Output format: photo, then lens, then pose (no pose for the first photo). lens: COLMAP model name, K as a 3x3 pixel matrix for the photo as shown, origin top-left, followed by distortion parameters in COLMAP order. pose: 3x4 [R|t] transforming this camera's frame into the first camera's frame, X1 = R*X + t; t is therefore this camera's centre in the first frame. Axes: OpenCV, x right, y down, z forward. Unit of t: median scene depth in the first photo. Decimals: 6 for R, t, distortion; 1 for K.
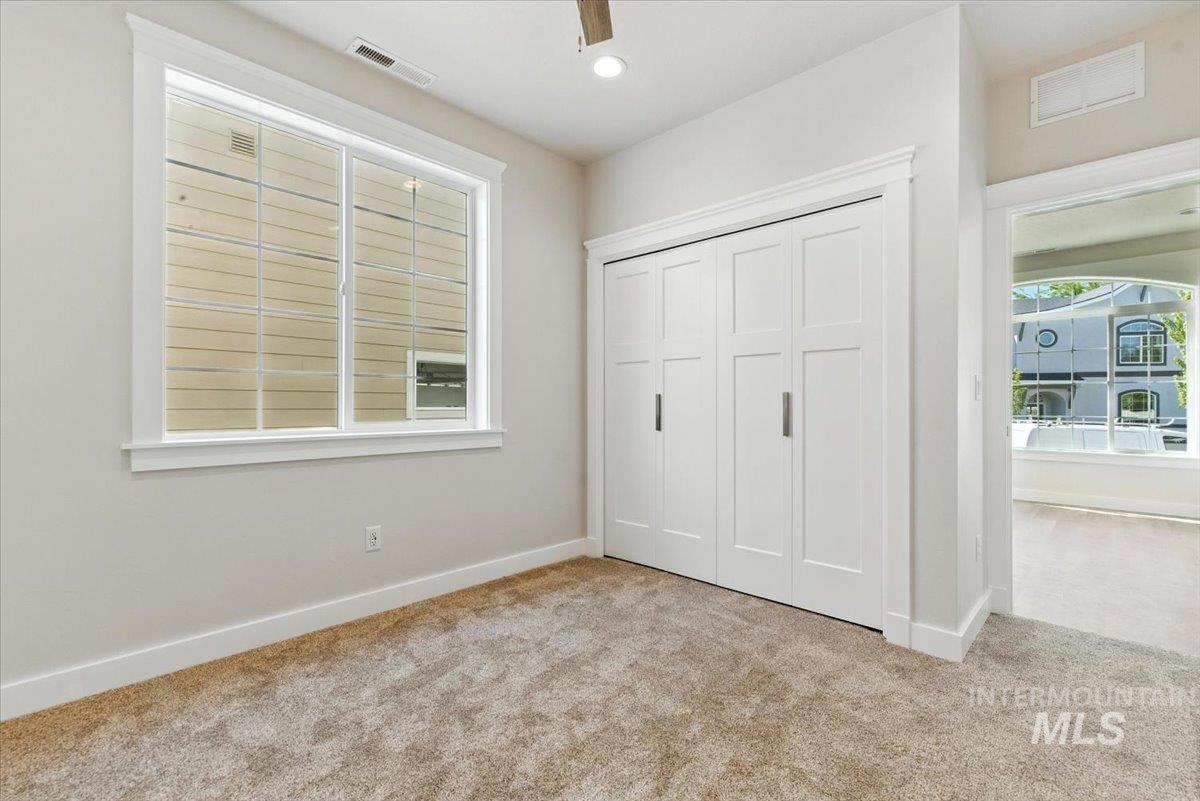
lens RADIAL K [[521.7, 0, 618.0], [0, 521.7, 403.9], [0, 0, 1]] dist [-0.002824, 0.000042]
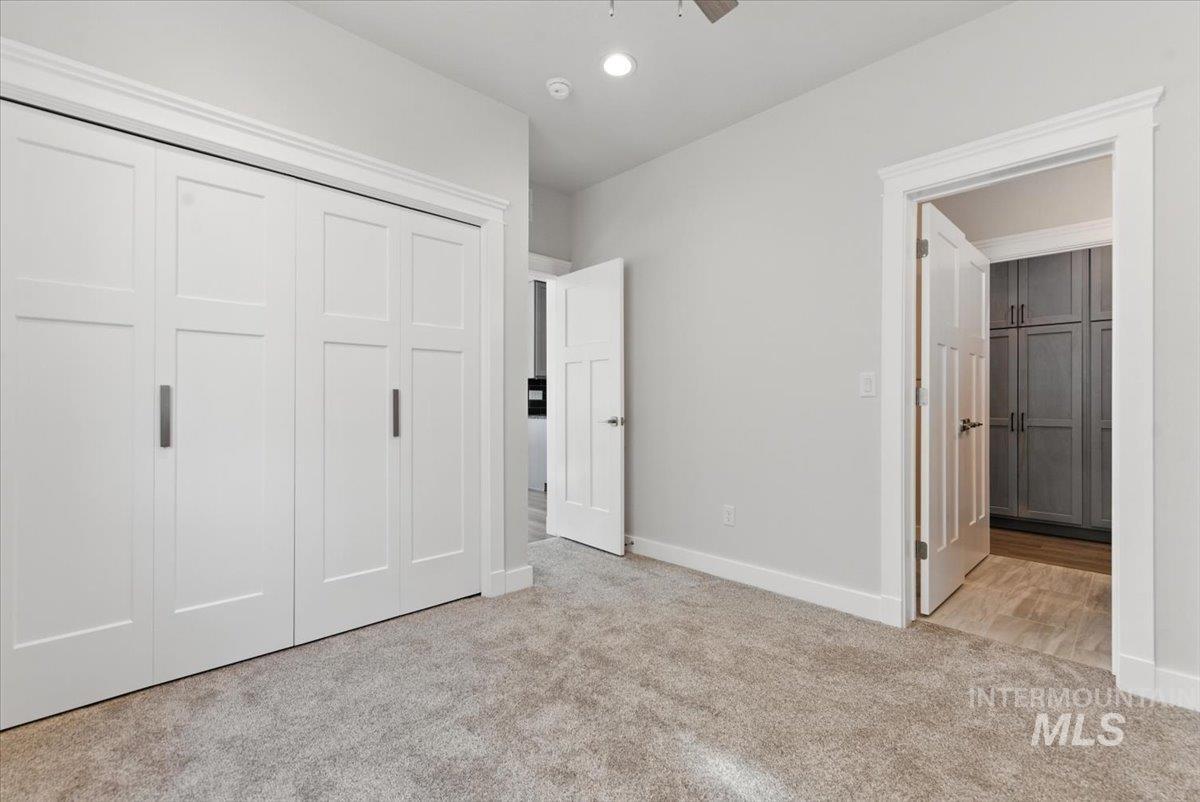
lens RADIAL K [[521.7, 0, 621.9], [0, 521.7, 399.7], [0, 0, 1]] dist [-0.002824, 0.000042]
pose [[0.036476, 0.002551, 0.999331, -0.559346], [-0.000112, 0.999997, -0.002548, -0.001079], [-0.999335, -0.000019, 0.036476, 0.531793]]
